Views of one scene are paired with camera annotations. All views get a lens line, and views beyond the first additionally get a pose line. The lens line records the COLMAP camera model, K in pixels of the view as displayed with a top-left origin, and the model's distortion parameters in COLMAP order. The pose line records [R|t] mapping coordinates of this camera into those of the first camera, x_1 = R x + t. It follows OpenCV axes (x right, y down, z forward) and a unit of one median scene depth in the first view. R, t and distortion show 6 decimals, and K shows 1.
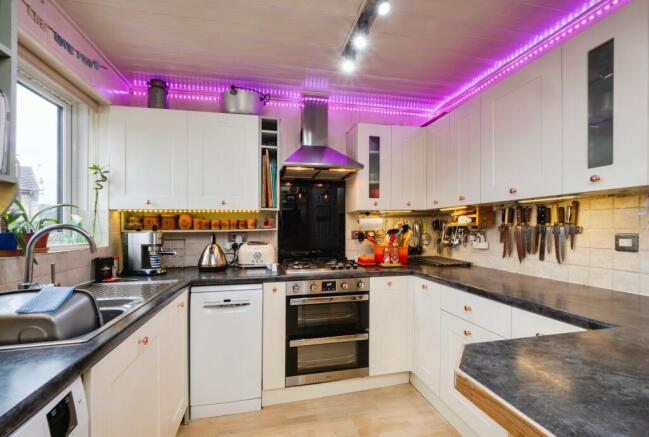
lens RADIAL K [[284.0, 0, 327.7], [0, 284.0, 223.9], [0, 0, 1]] dist [-0.002613, -0.002453]
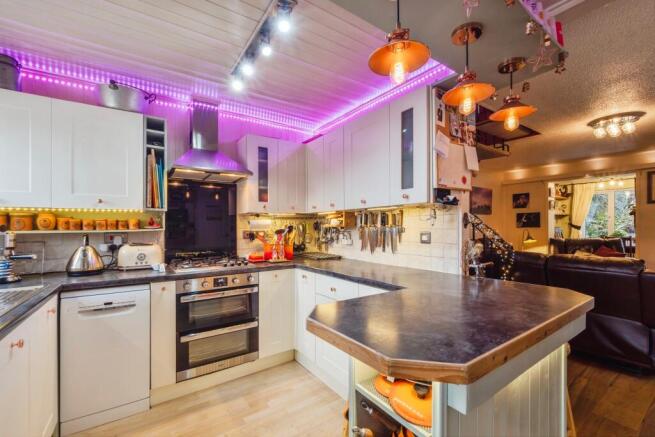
lens RADIAL K [[286.6, 0, 331.5], [0, 286.6, 233.2], [0, 0, 1]] dist [-0.002613, -0.002453]
pose [[0.933003, -0.006715, 0.359806, 0.007496], [-0.004933, 0.999493, 0.031444, -0.003984], [-0.359835, -0.031112, 0.932497, -0.170011]]
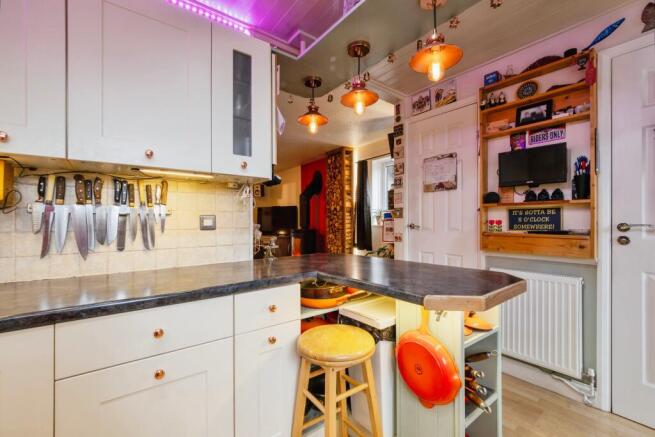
lens RADIAL K [[286.6, 0, 329.5], [0, 286.6, 222.3], [0, 0, 1]] dist [-0.002613, -0.002453]
pose [[-0.411338, 0.001672, 0.911481, -0.145050], [-0.001058, 0.999997, -0.002312, 0.041094], [-0.911482, -0.001915, -0.411335, 0.628149]]
